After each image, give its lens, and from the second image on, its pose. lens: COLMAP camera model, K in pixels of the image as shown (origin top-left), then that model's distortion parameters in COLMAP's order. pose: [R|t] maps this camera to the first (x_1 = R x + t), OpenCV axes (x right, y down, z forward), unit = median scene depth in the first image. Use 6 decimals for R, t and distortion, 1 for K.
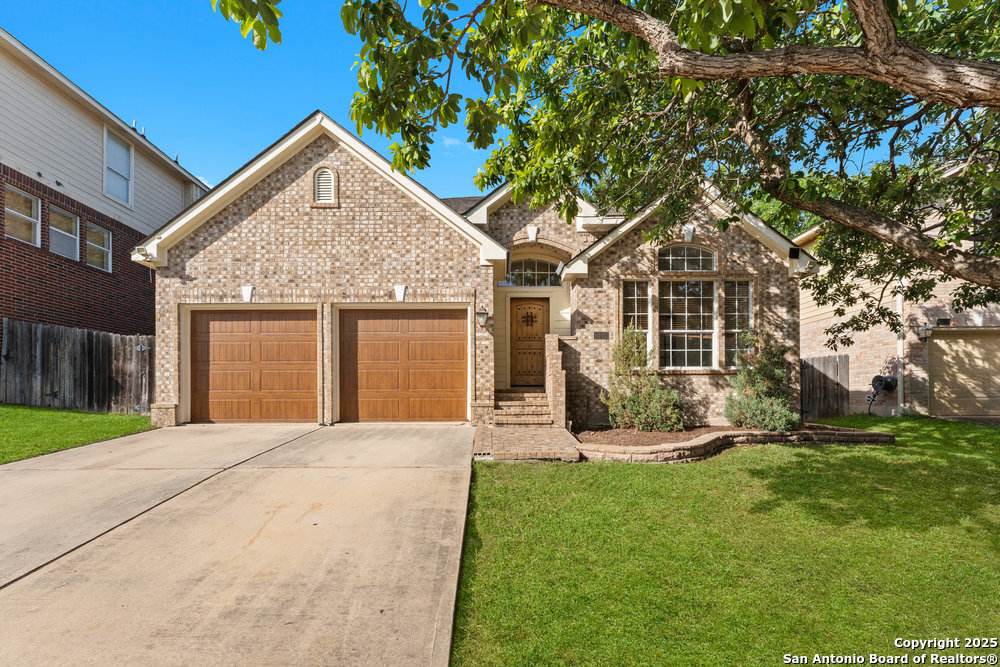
lens RADIAL K [[471.7, 0, 501.0], [0, 471.7, 407.7], [0, 0, 1]] dist [0.000278, 0.000837]
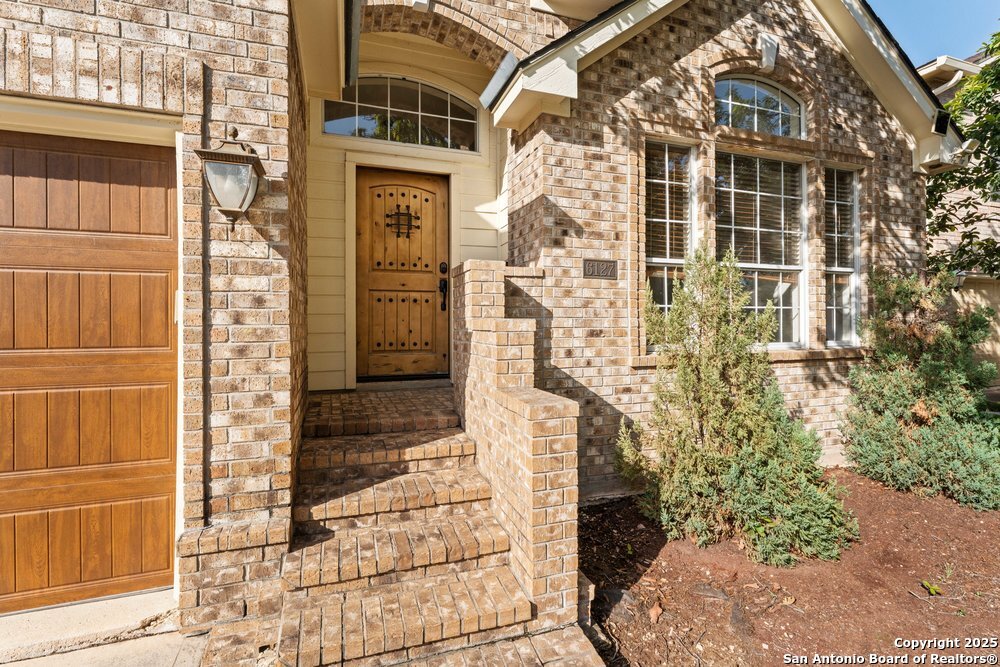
lens RADIAL K [[467.5, 0, 501.1], [0, 467.5, 321.2], [0, 0, 1]] dist [0.000020, 0.000035]
pose [[0.949074, 0.002927, 0.315039, 0.012701], [0.002535, 0.999854, -0.016926, -0.103016], [-0.315043, 0.016863, 0.948928, 0.659307]]
